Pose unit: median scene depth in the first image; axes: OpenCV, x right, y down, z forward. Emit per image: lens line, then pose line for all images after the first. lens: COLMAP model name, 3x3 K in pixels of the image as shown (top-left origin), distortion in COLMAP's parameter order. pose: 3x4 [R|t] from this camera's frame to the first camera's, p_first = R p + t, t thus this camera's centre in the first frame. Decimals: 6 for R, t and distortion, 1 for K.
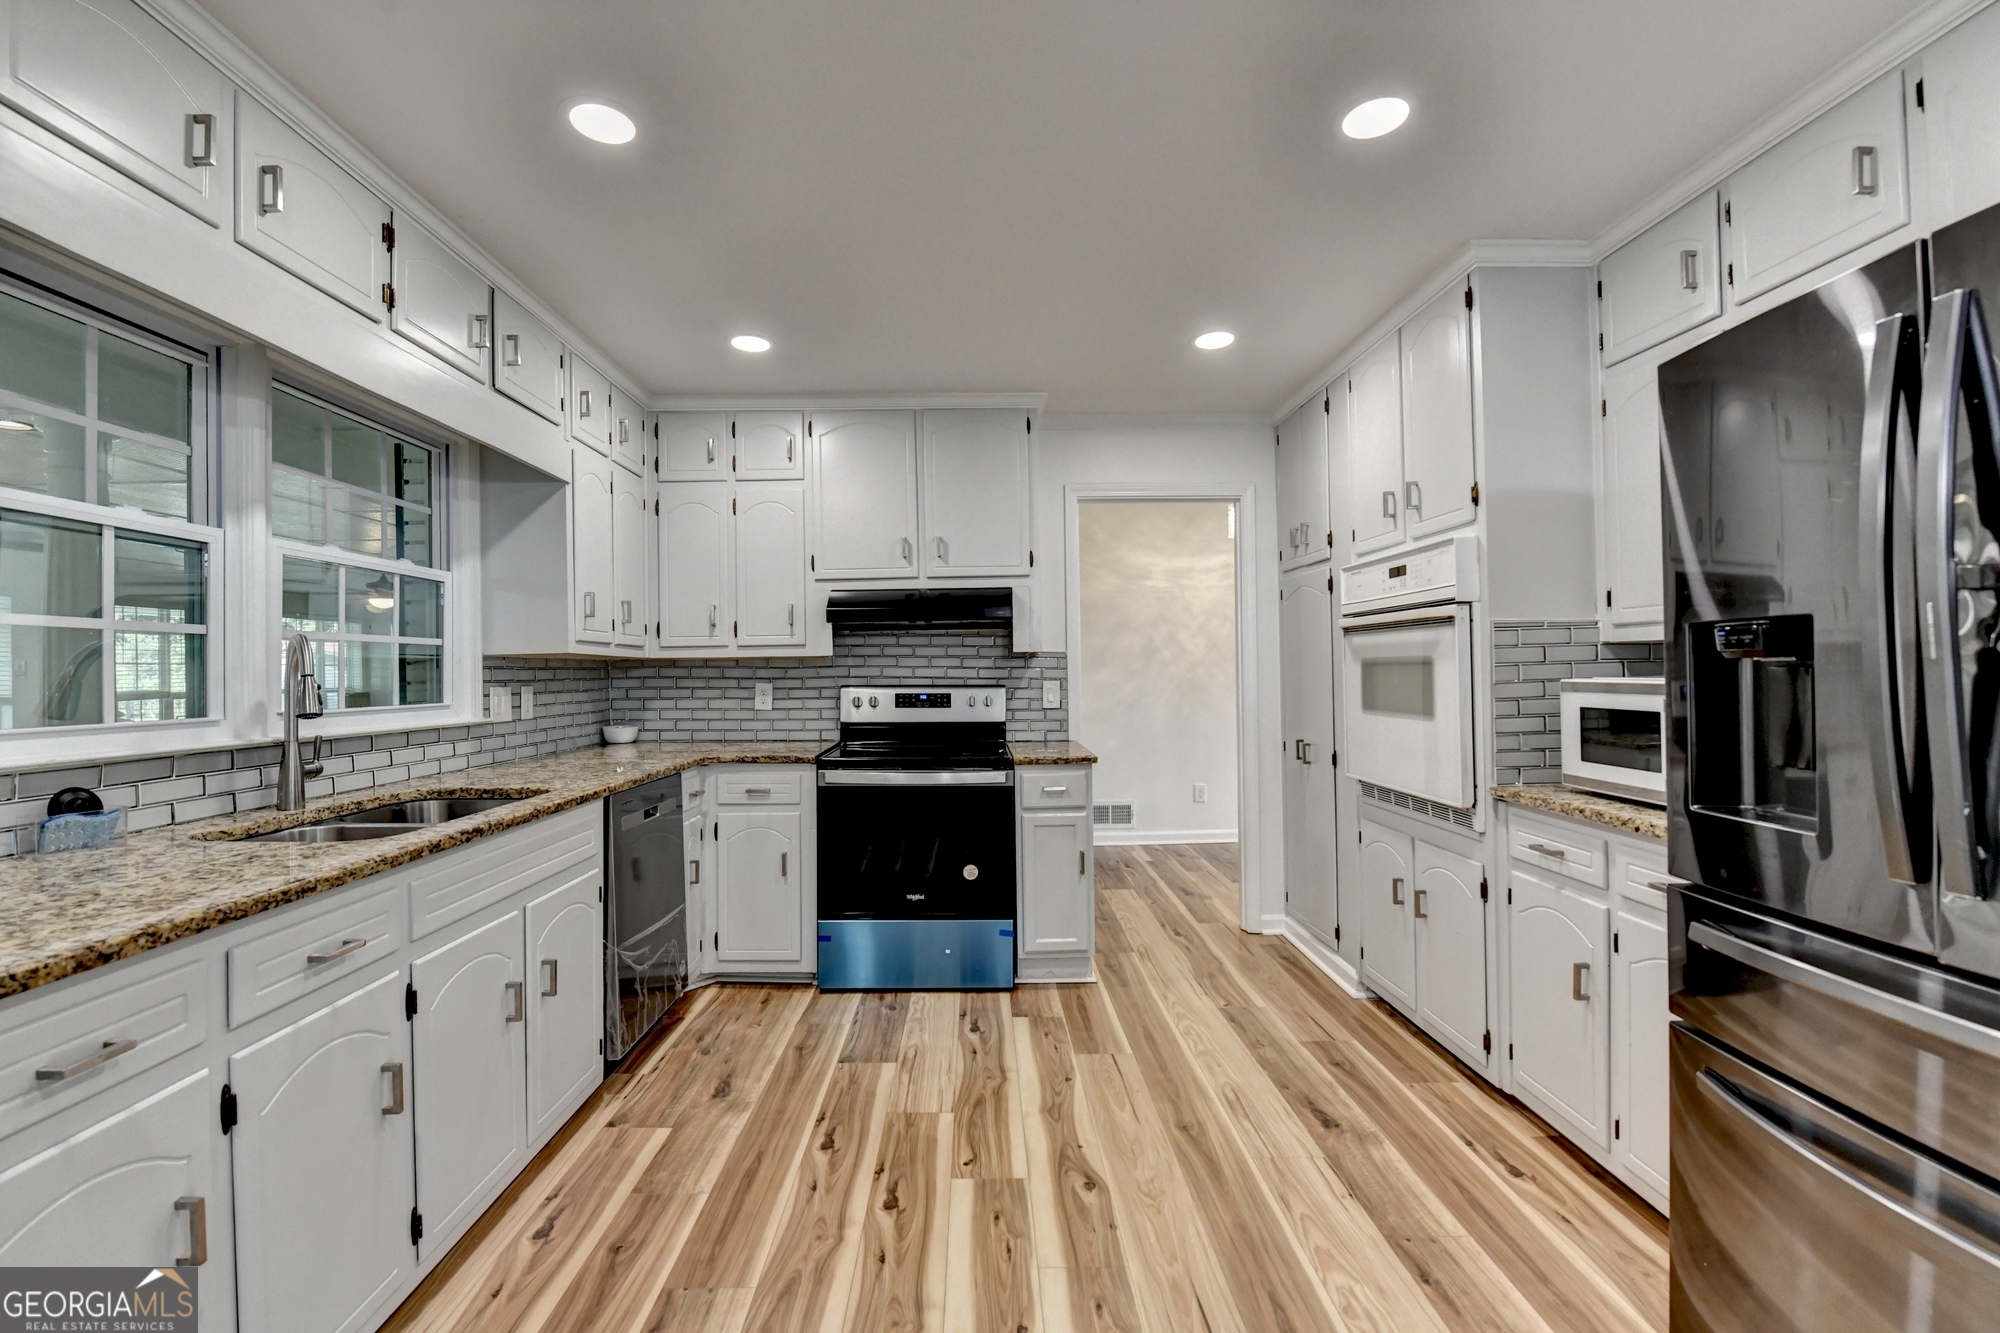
lens RADIAL K [[851.1, 0, 996.2], [0, 851.1, 665.8], [0, 0, 1]] dist [-0.013921, -0.001730]
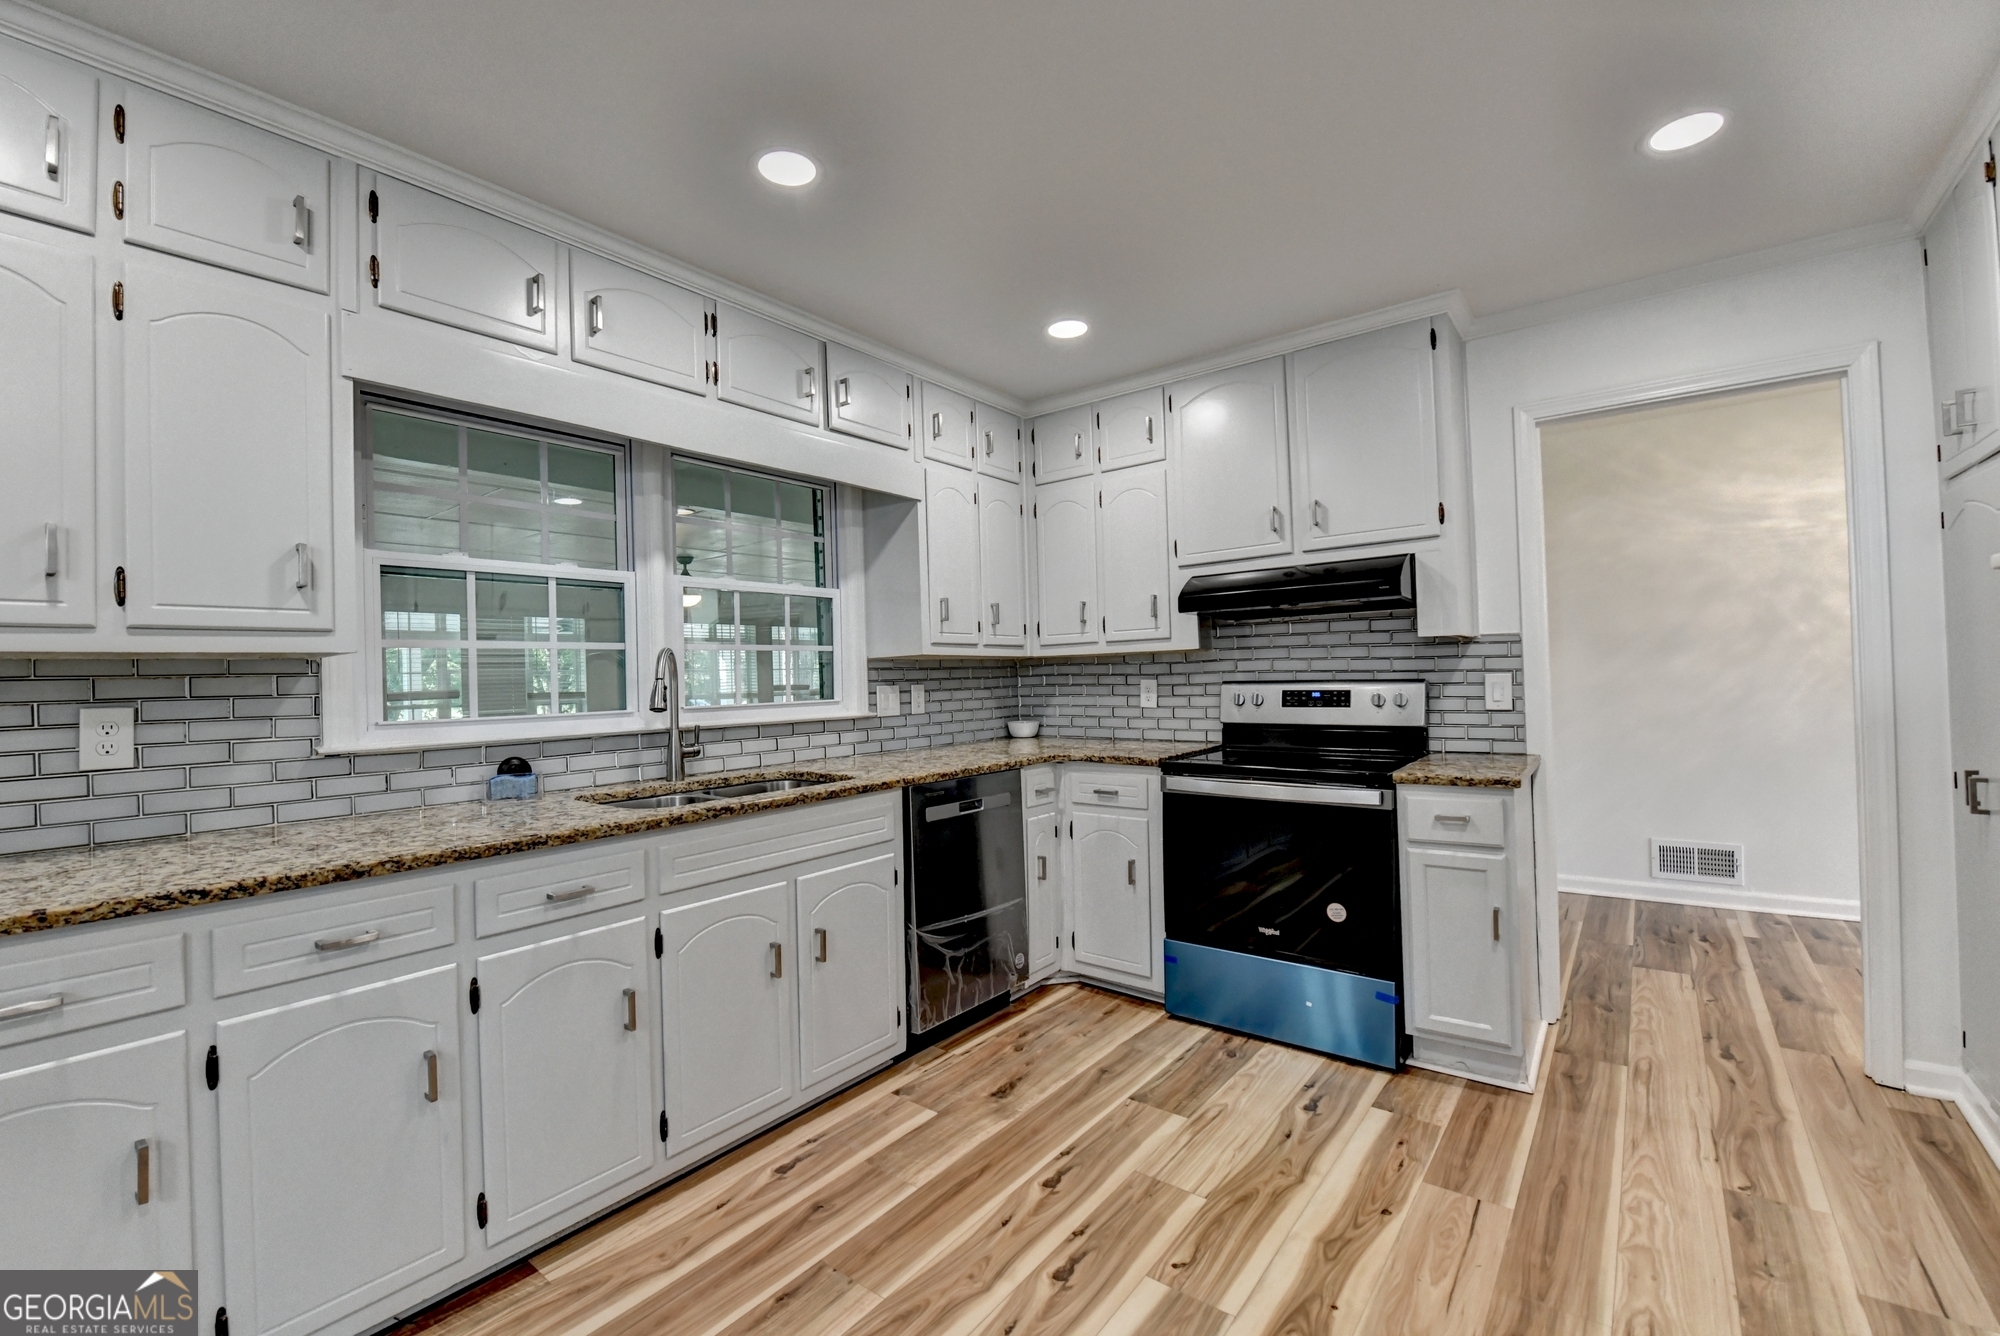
lens RADIAL K [[857.2, 0, 975.7], [0, 857.2, 668.7], [0, 0, 1]] dist [-0.011550, -0.002674]
pose [[0.773142, -0.016619, -0.634015, 0.256394], [0.023087, 0.999732, 0.001948, 0.002713], [0.633812, -0.016143, 0.773319, 0.183542]]
